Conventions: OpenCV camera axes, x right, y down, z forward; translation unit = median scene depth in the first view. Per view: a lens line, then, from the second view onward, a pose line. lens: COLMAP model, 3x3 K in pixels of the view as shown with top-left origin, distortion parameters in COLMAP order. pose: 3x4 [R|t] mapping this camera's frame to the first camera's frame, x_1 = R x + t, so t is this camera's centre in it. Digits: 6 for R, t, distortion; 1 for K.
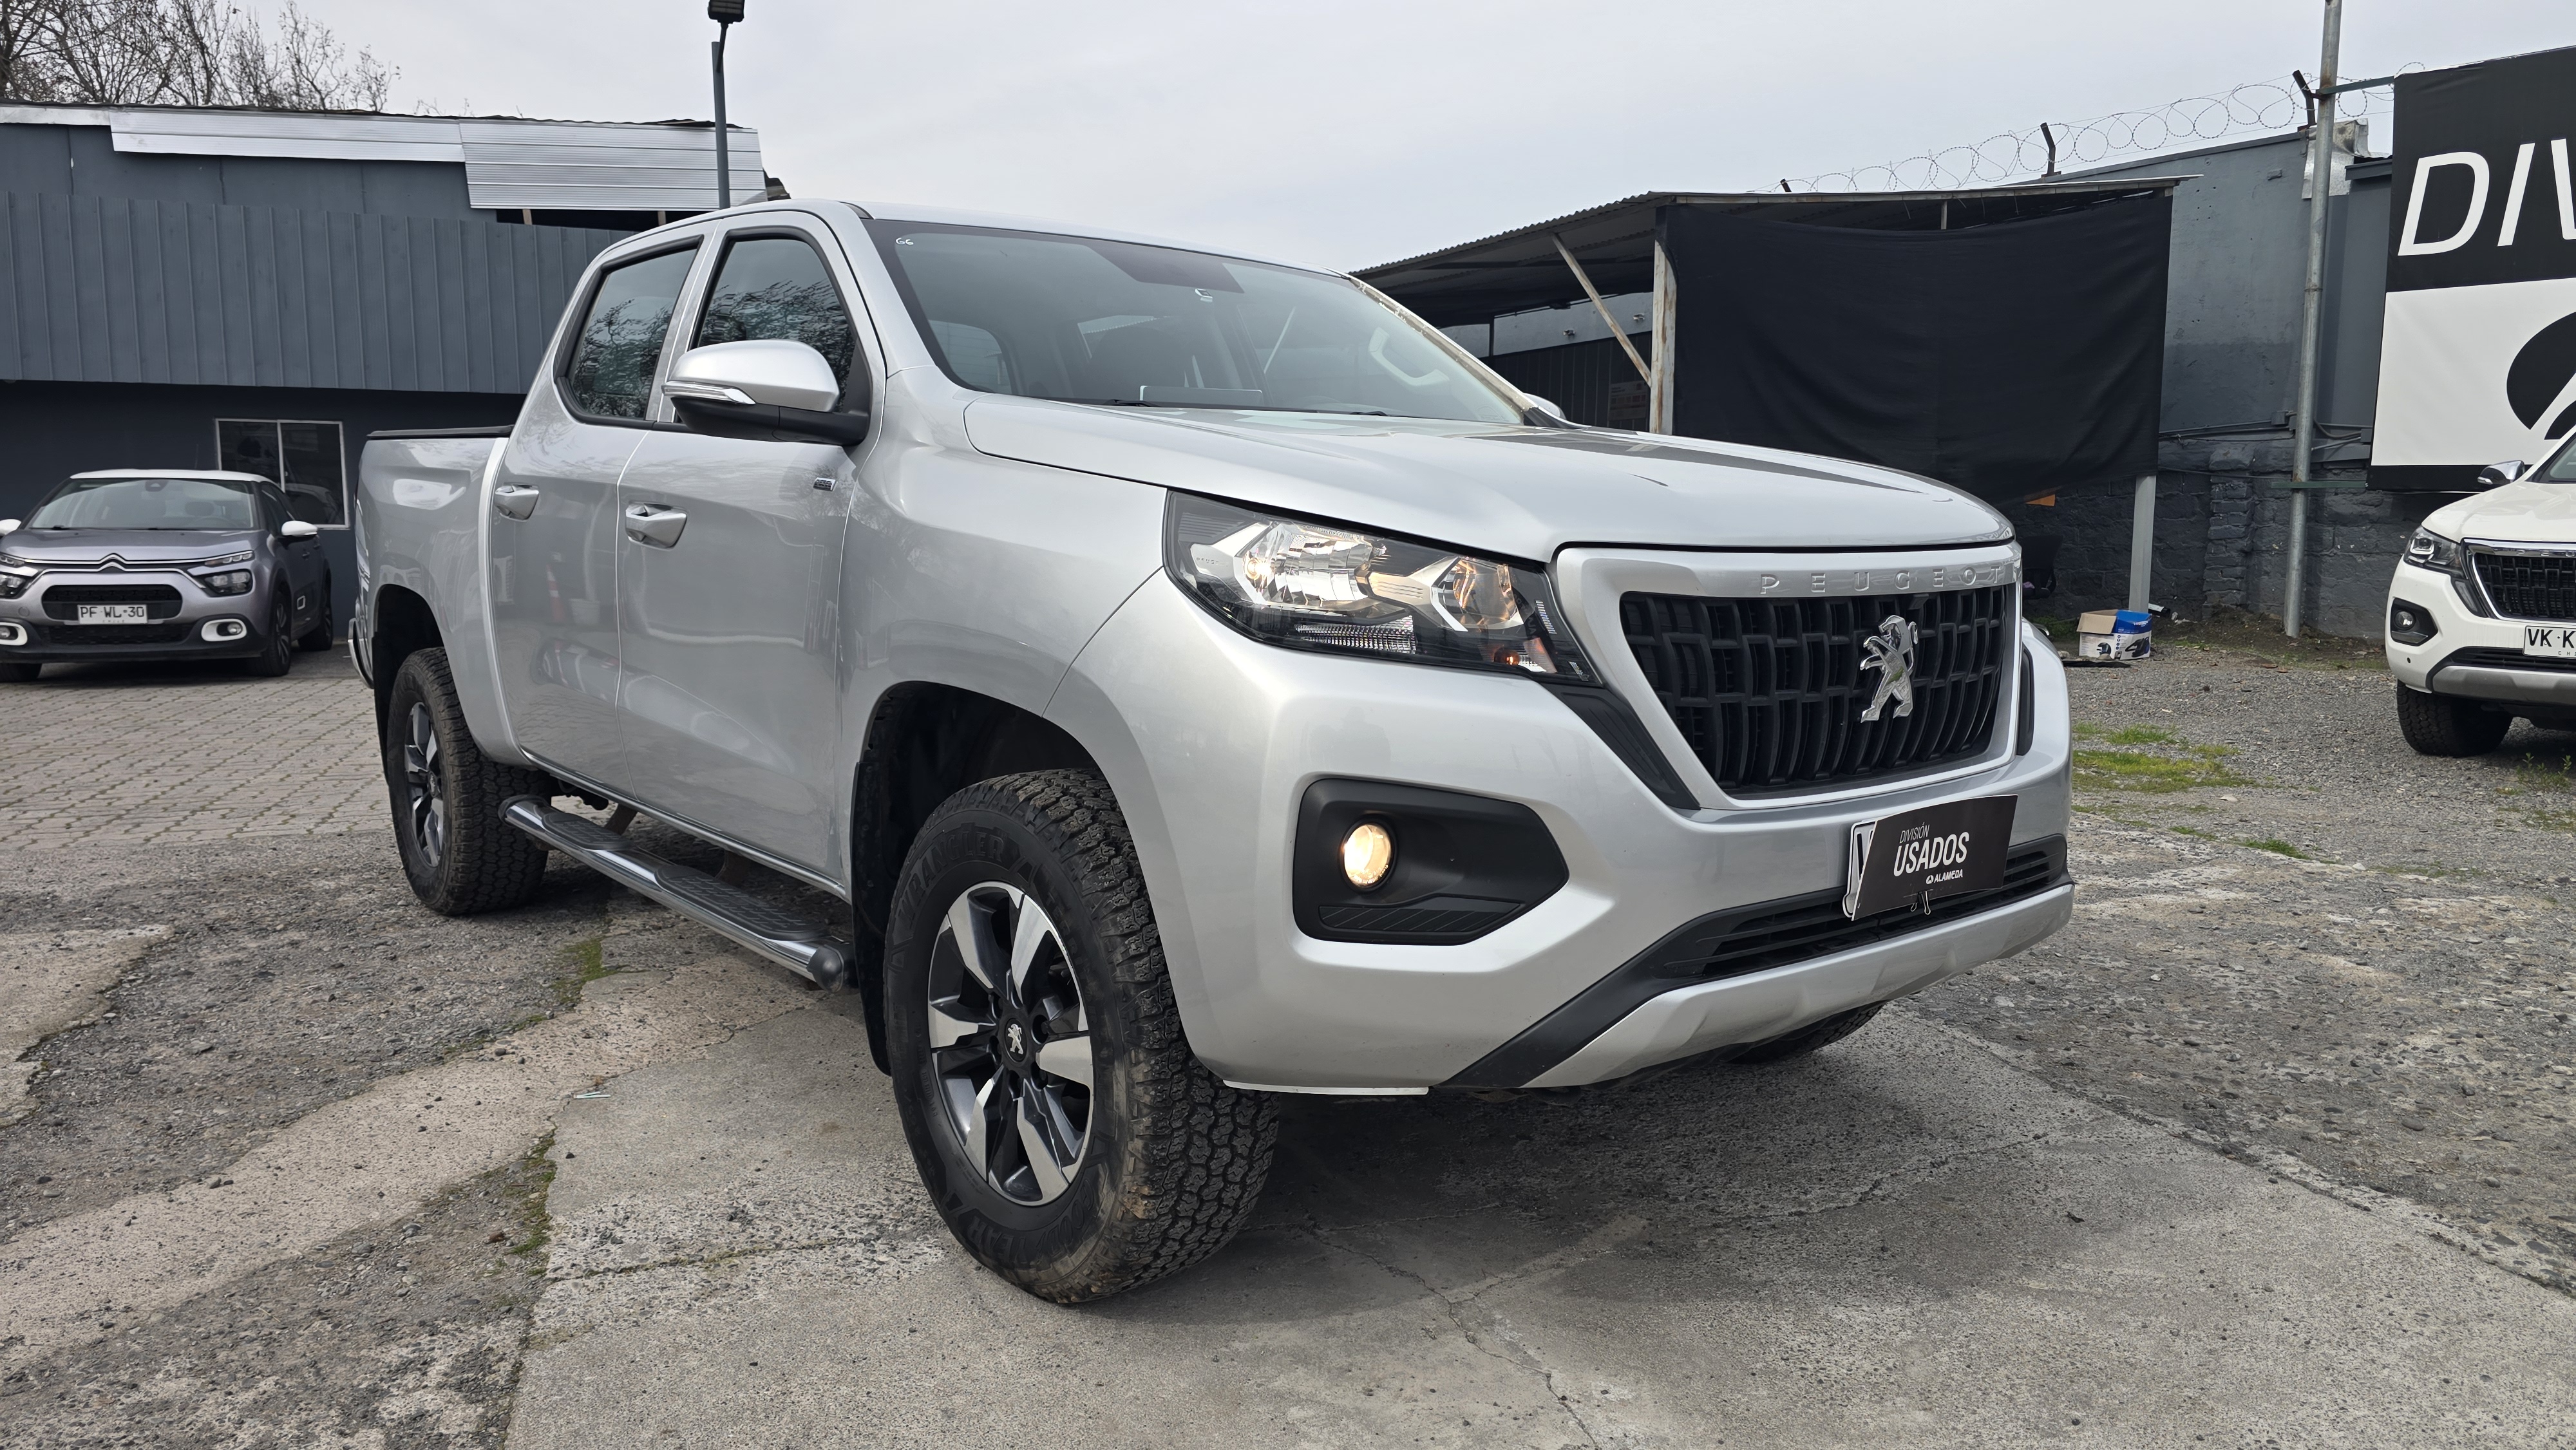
lens RADIAL K [[1687.8, 0, 1288.0], [0, 1687.8, 725.0], [0, 0, 1]] dist [0.067866, -0.059804]
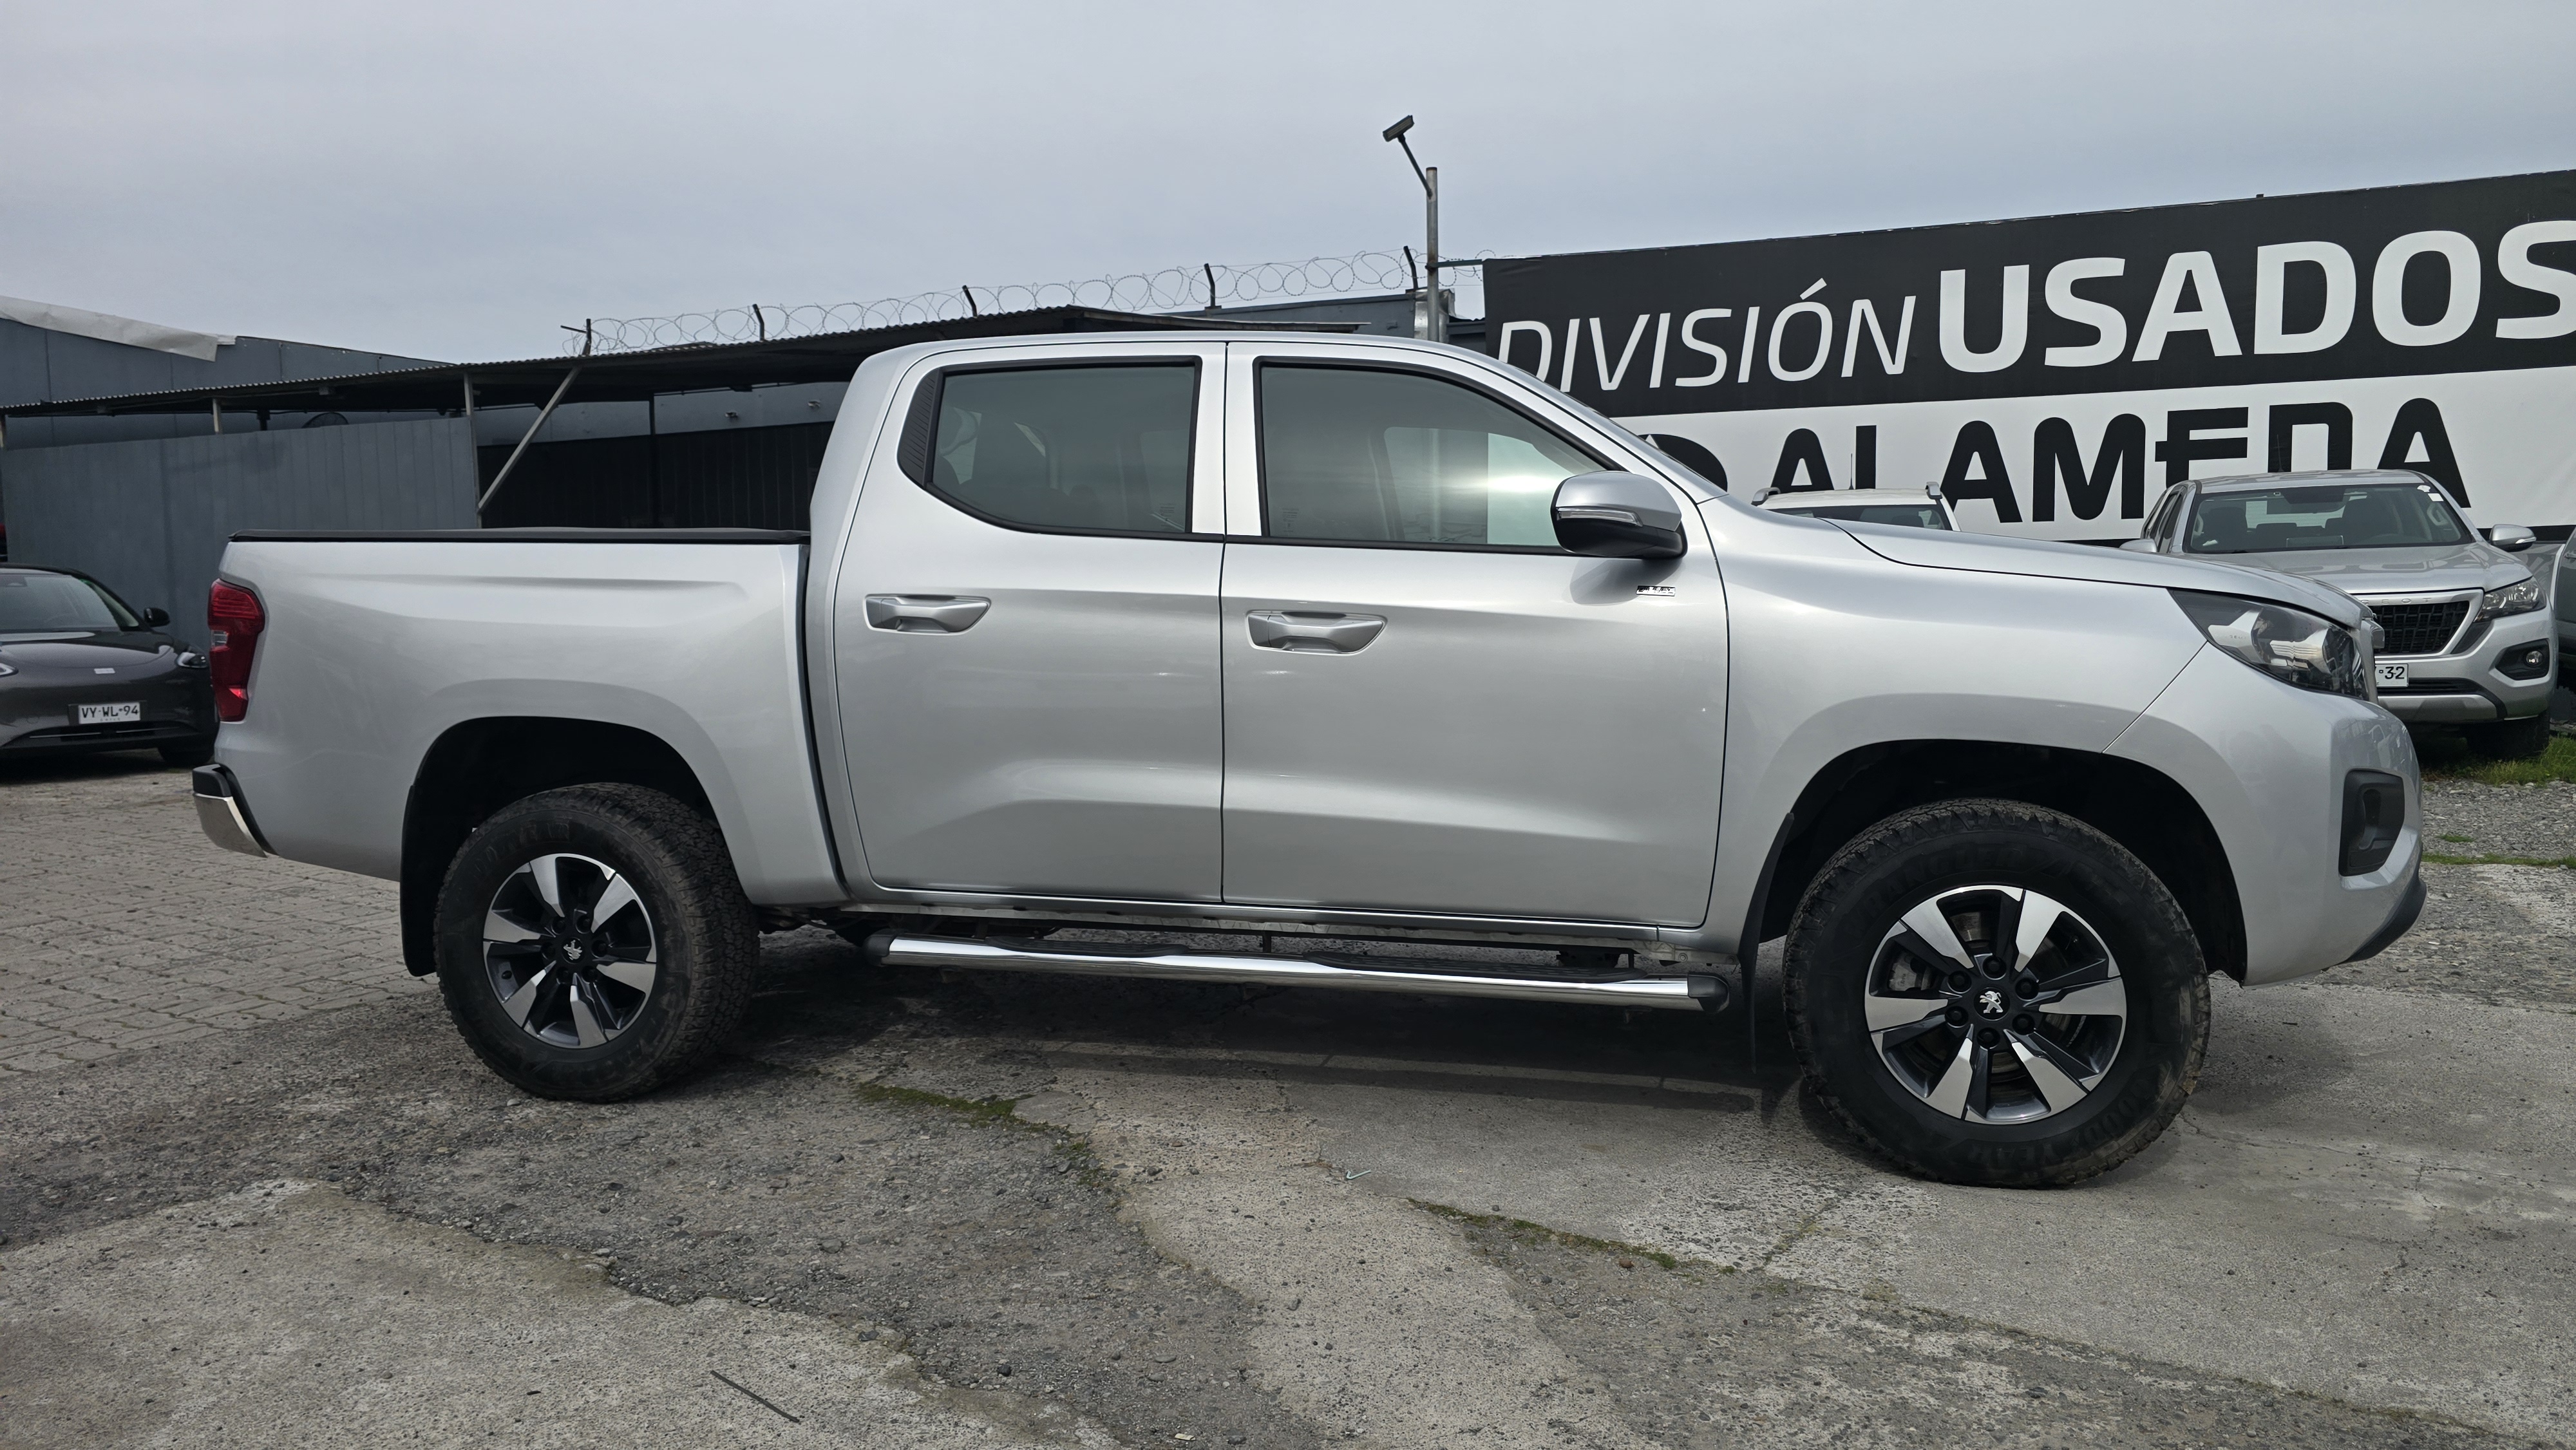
lens RADIAL K [[1687.8, 0, 1288.0], [0, 1687.8, 725.0], [0, 0, 1]] dist [0.067866, -0.059804]
pose [[0.816152, -0.064545, 0.574221, -1.248552], [0.090838, 0.995717, -0.017187, -0.053890], [-0.570652, 0.066188, 0.818520, 0.186307]]
